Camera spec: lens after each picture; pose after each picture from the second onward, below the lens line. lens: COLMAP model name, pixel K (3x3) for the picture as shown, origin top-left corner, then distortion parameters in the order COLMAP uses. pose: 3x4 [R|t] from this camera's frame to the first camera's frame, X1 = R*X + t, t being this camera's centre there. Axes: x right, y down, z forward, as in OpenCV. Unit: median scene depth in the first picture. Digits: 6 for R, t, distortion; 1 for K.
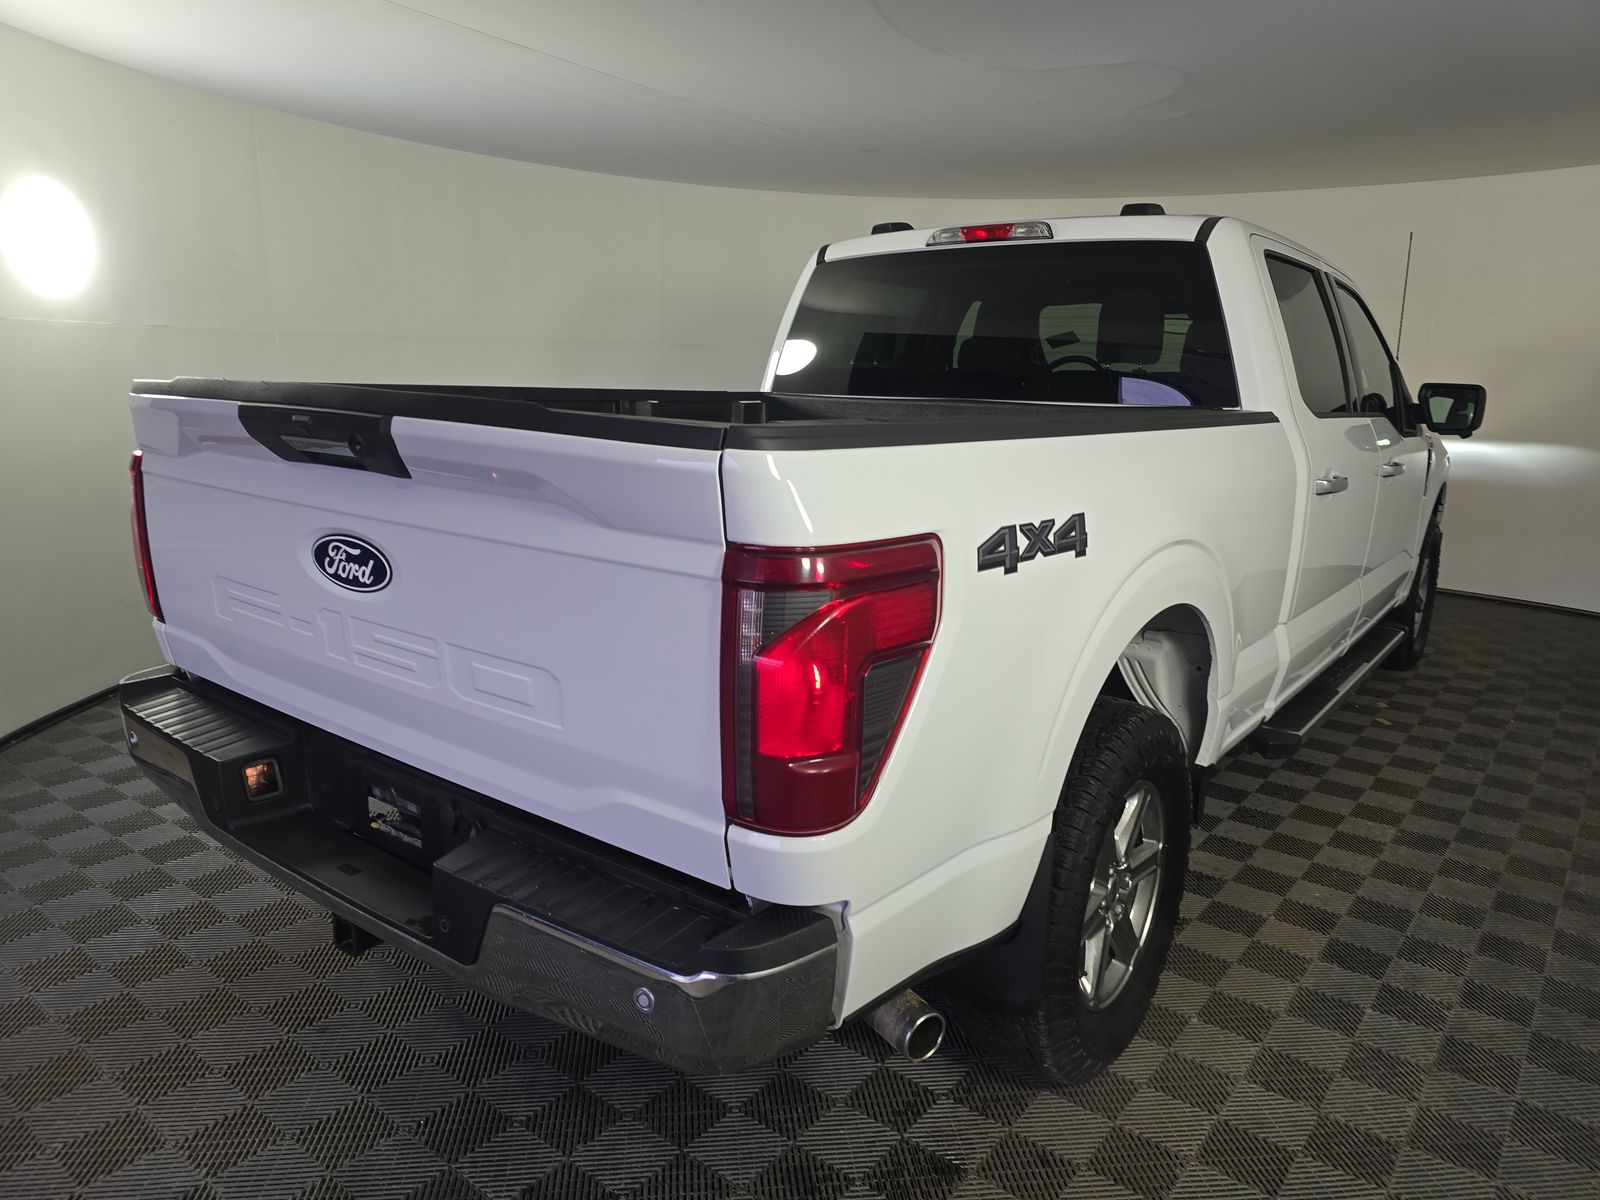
lens RADIAL K [[1077.6, 0, 798.7], [0, 1077.6, 603.7], [0, 0, 1]] dist [0.035205, -0.032021]
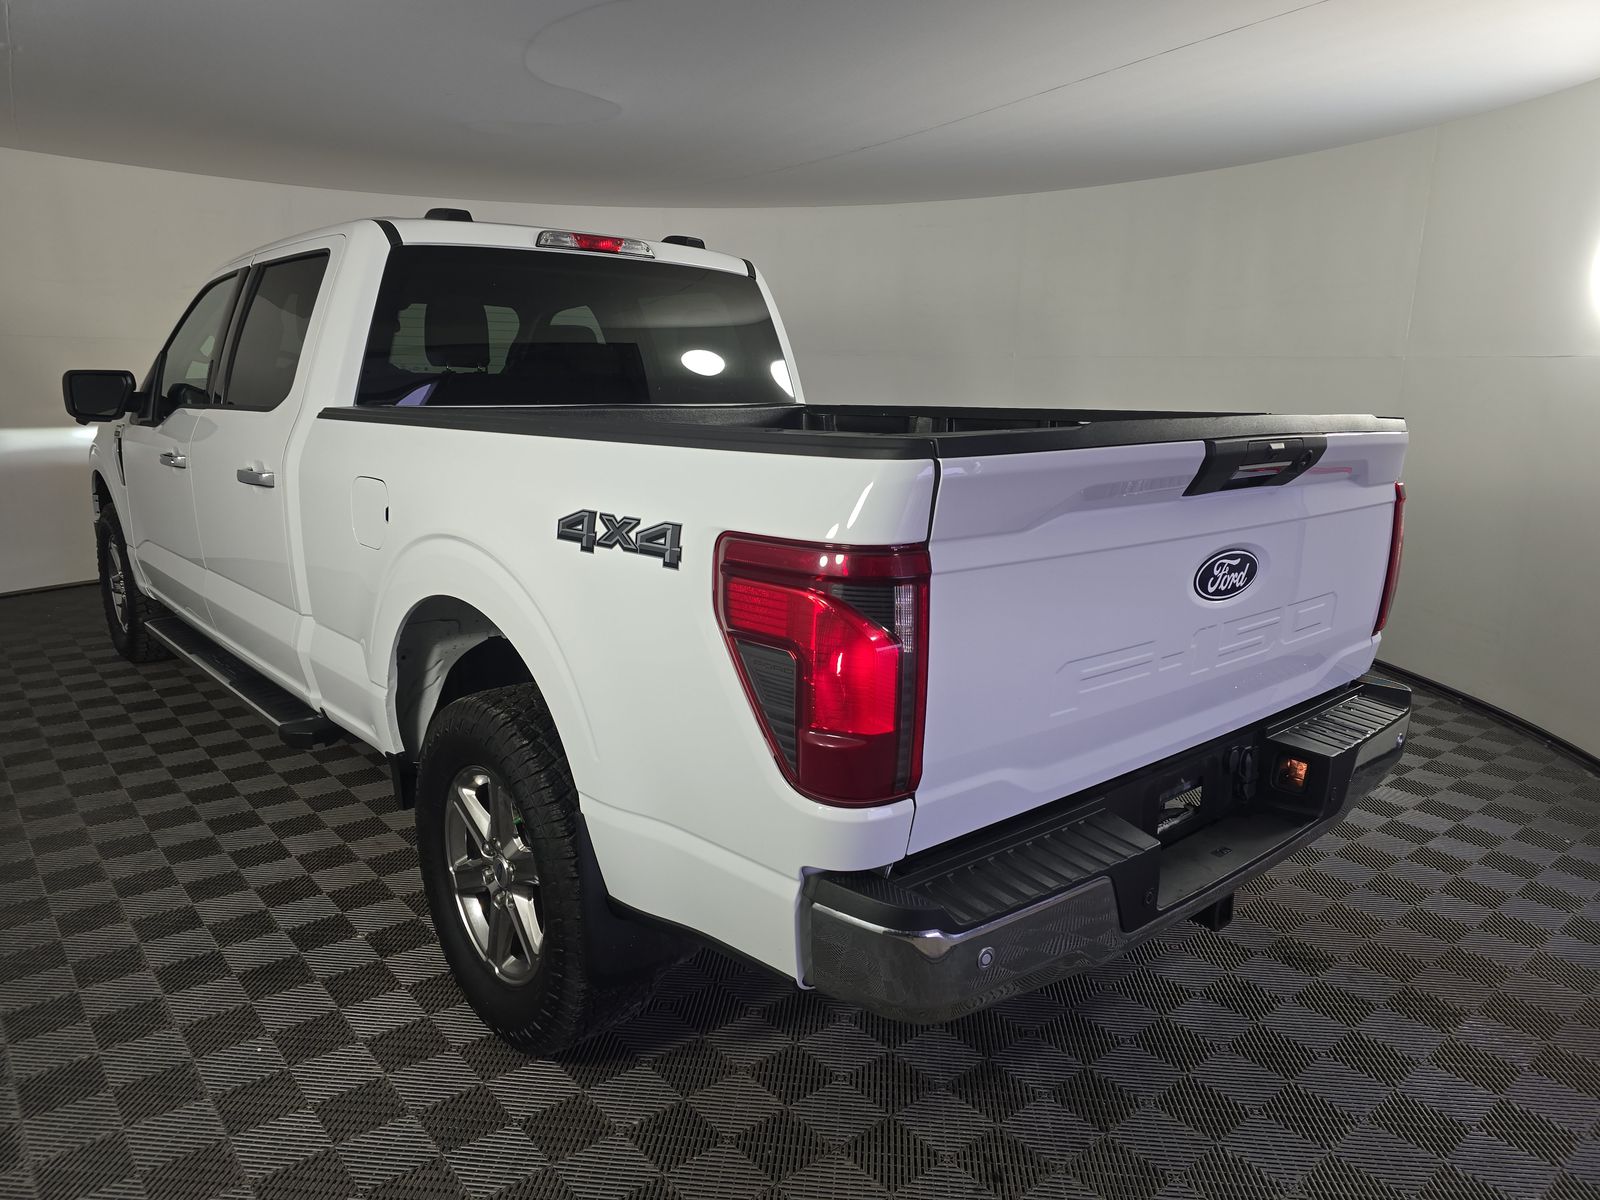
lens RADIAL K [[1077.6, 0, 799.6], [0, 1077.6, 598.0], [0, 0, 1]] dist [0.035205, -0.032021]
pose [[0.179974, -0.211163, 0.960739, -1.129288], [0.197972, 0.964478, 0.174899, -0.212786], [-0.963544, 0.158722, 0.215385, 0.863565]]
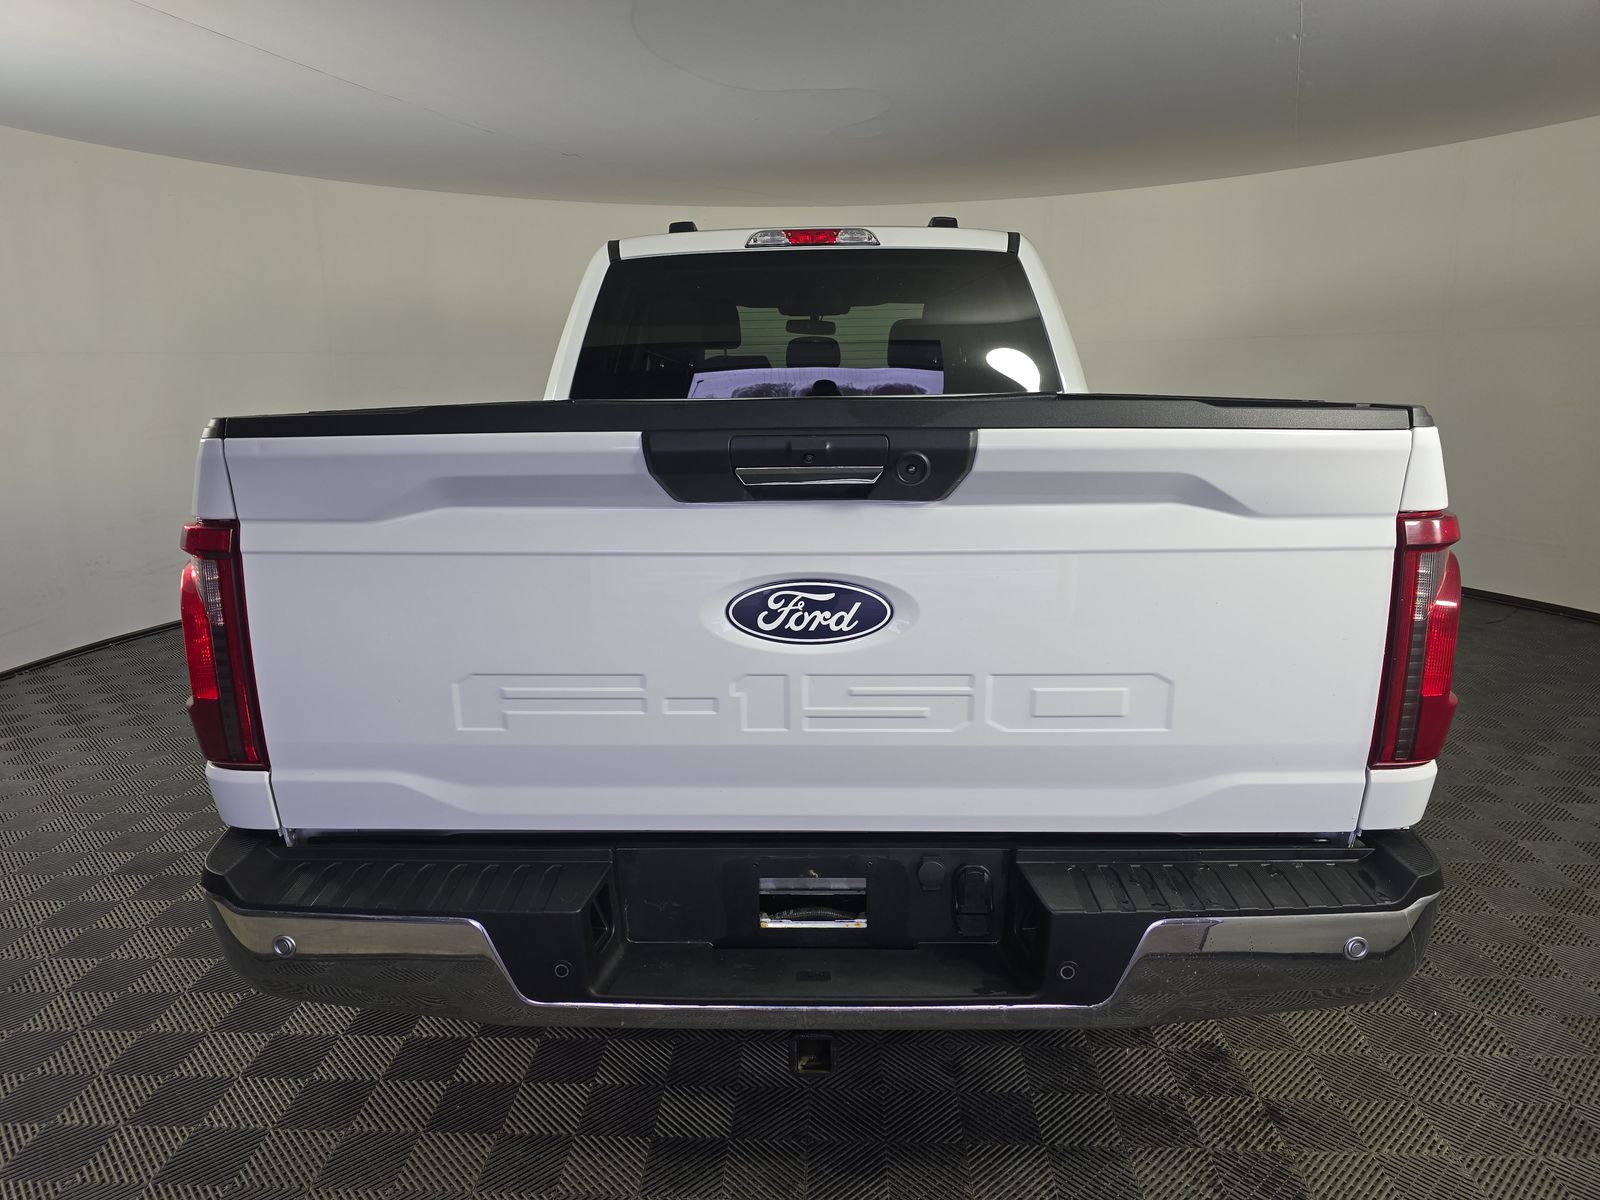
lens RADIAL K [[1077.6, 0, 786.8], [0, 1077.6, 597.1], [0, 0, 1]] dist [0.035205, -0.032021]
pose [[0.806881, -0.151770, 0.570884, -0.660004], [0.155021, 0.986963, 0.043280, -0.064140], [-0.570009, 0.053577, 0.819889, 0.234321]]
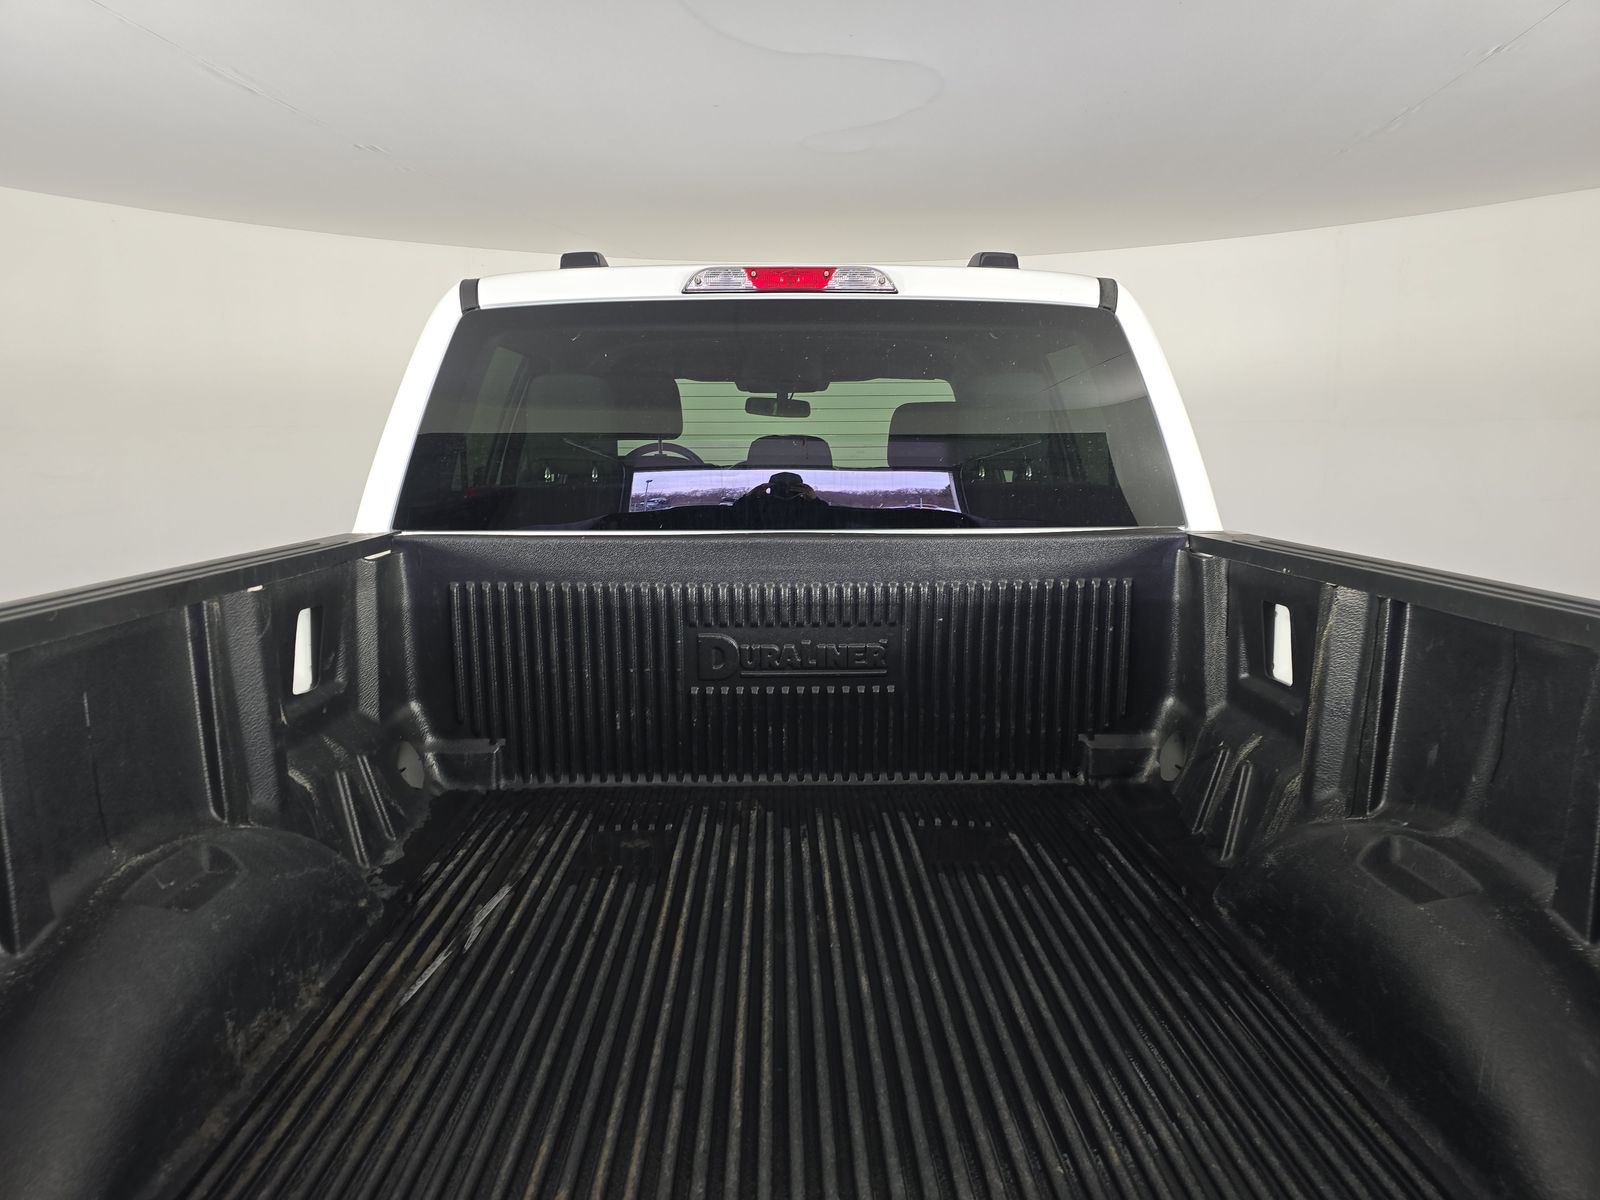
lens RADIAL K [[1077.6, 0, 786.3], [0, 1077.6, 607.6], [0, 0, 1]] dist [0.035205, -0.032021]
pose [[0.784265, -0.122096, 0.608293, -0.329740], [0.148673, 0.988863, 0.006801, -0.202220], [-0.602349, 0.085103, 0.793683, 0.668950]]
